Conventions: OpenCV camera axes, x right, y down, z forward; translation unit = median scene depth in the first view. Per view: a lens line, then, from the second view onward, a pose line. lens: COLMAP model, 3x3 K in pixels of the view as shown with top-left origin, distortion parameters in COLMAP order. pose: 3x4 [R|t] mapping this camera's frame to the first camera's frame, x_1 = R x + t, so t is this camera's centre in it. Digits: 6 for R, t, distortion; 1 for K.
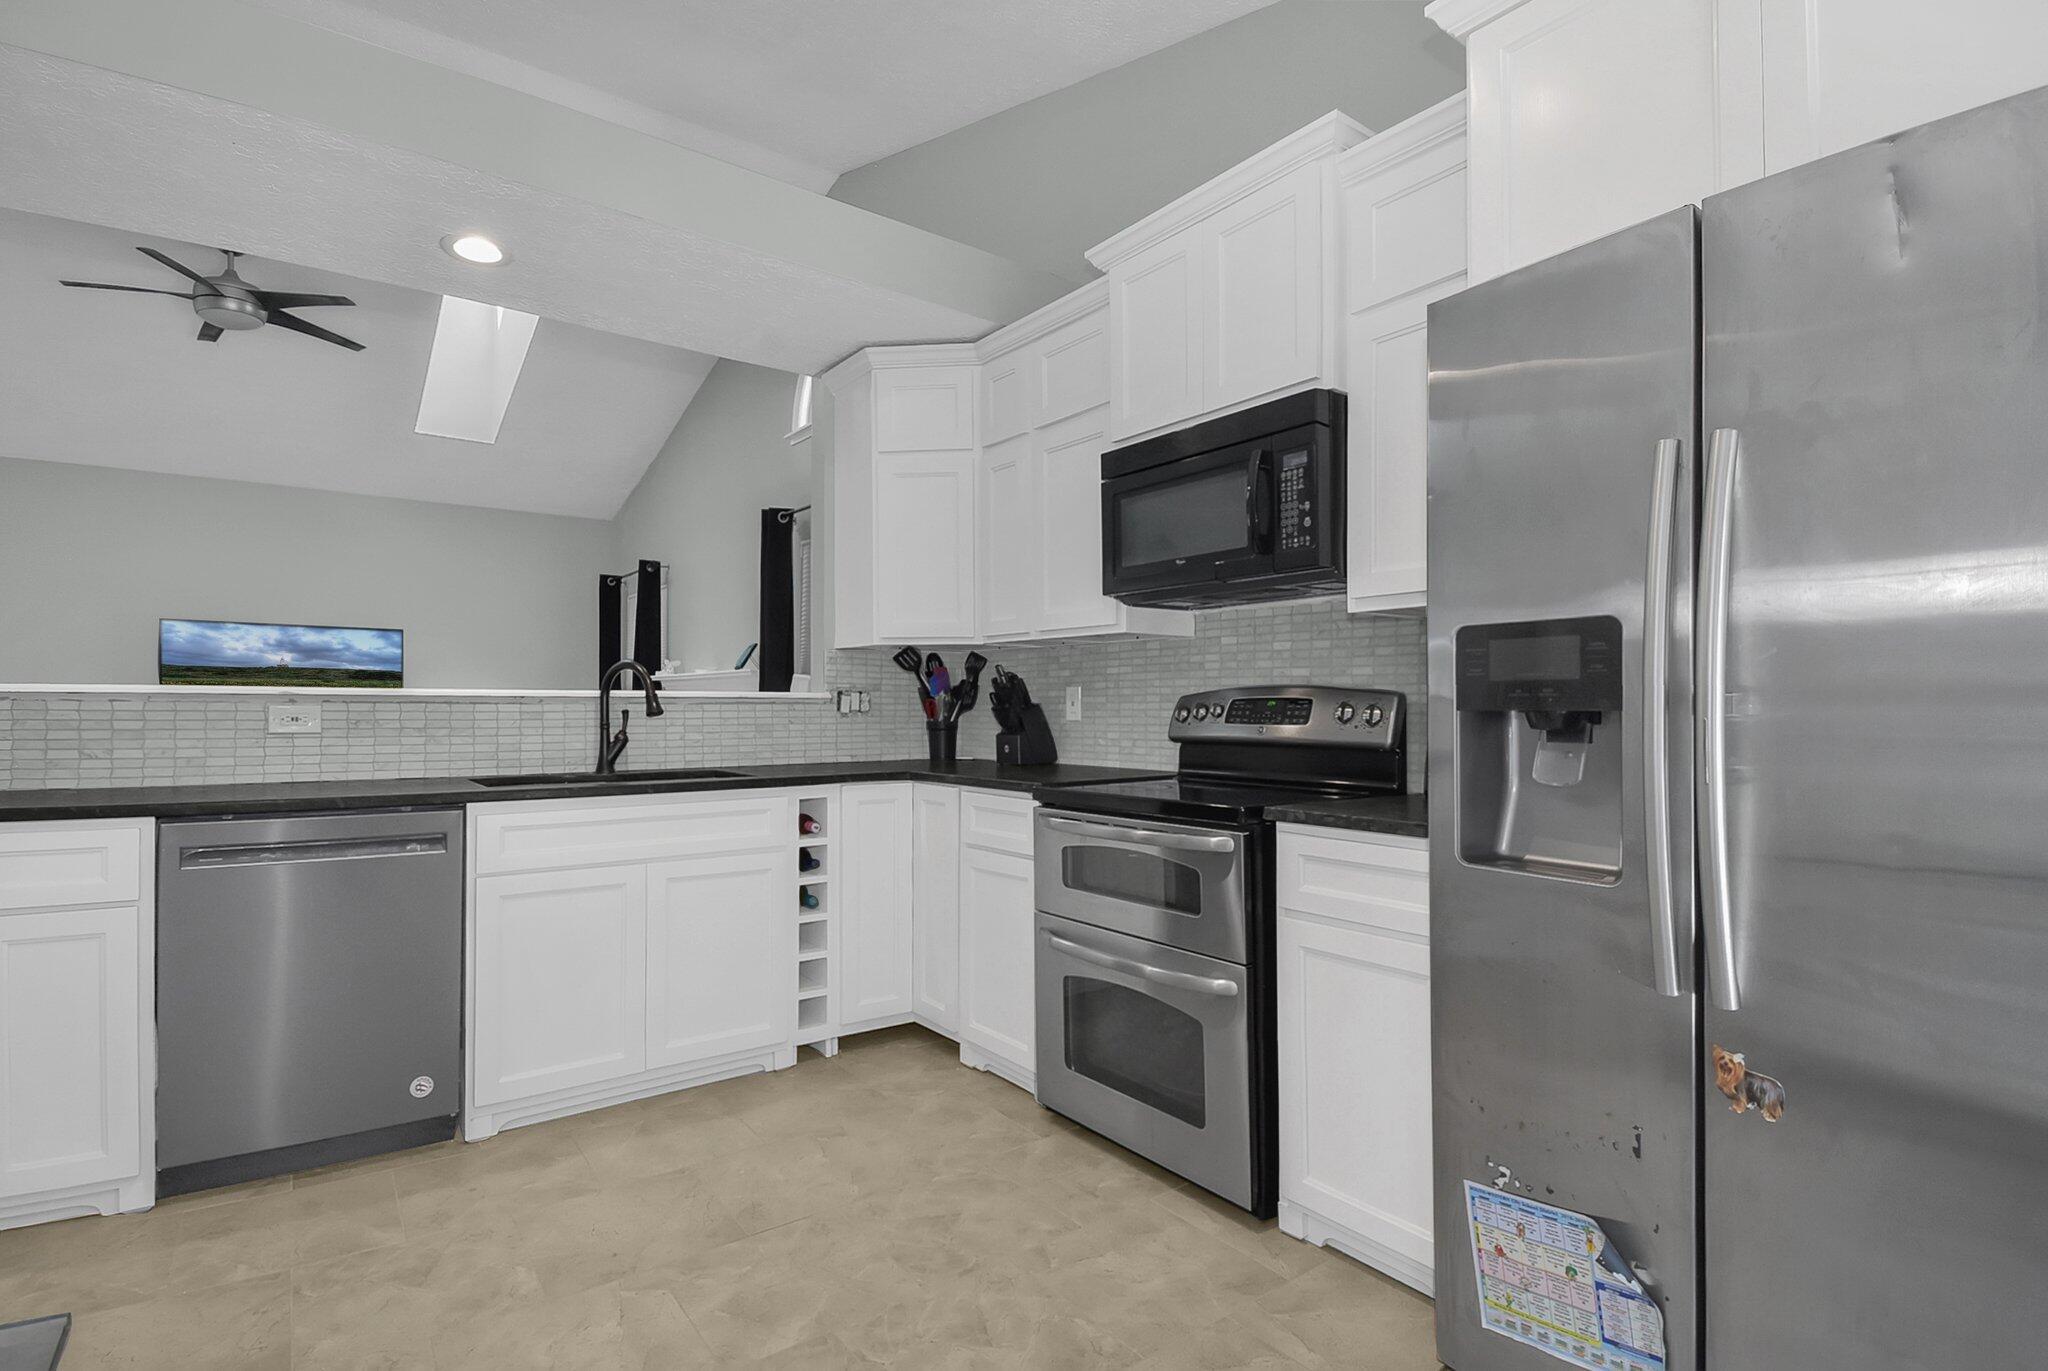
lens RADIAL K [[1042.5, 0, 1024.0], [0, 1042.5, 685.5], [0, 0, 1]] dist [-0.132316, 0.000027]
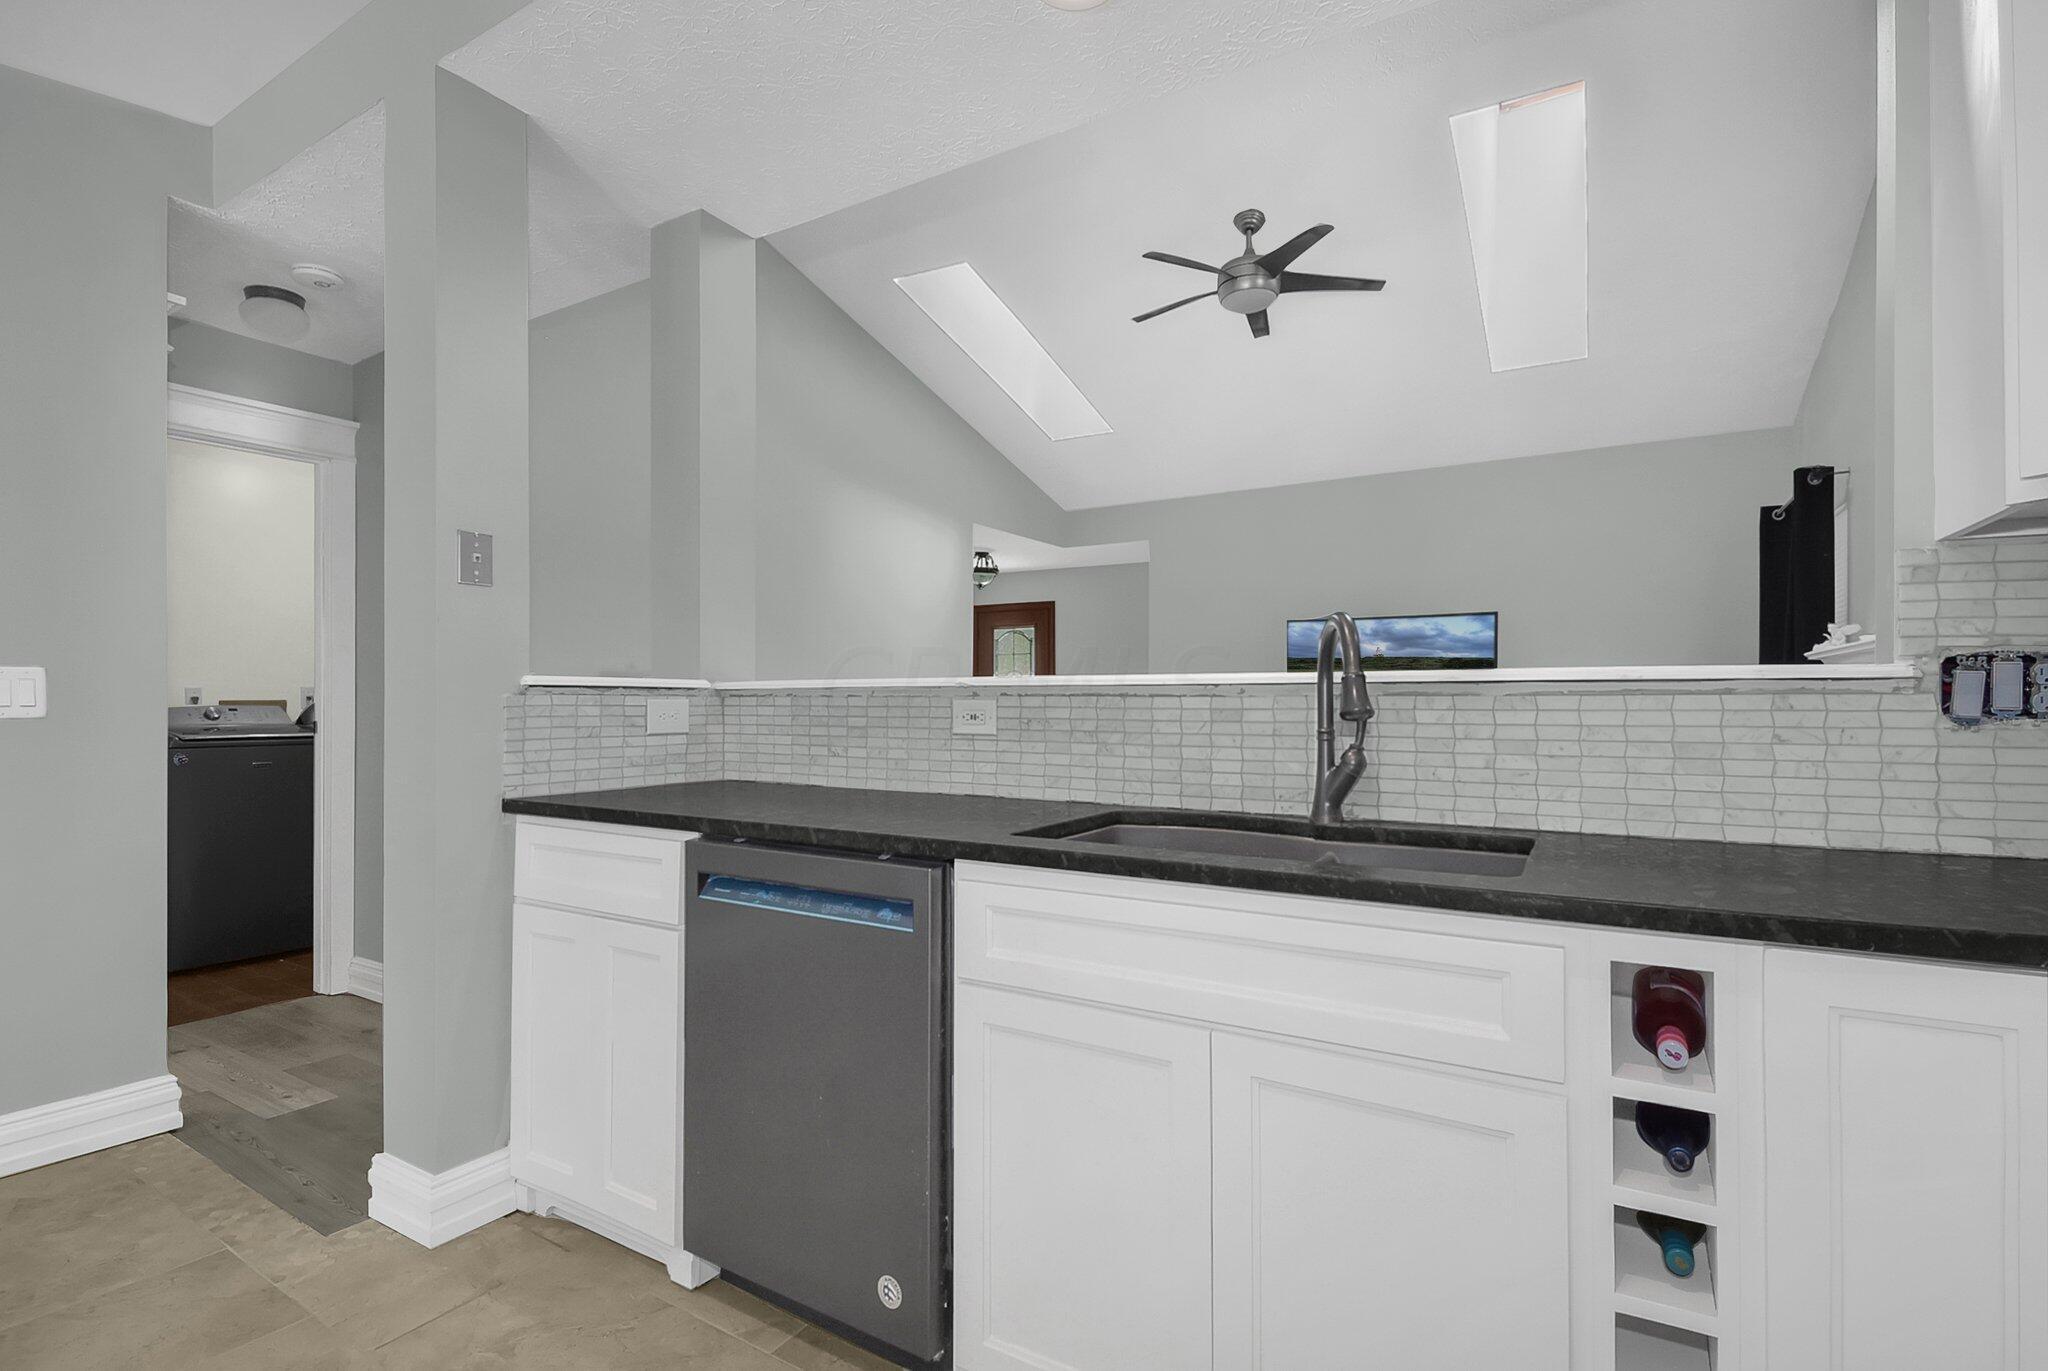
lens RADIAL K [[1000.7, 0, 993.6], [0, 1000.7, 698.4], [0, 0, 1]] dist [0.037429, -0.046042]
pose [[0.392093, 0.001207, -0.919925, 0.018250], [0.020417, 0.999741, 0.010014, 0.010471], [0.919699, -0.022708, 0.391966, 0.631613]]
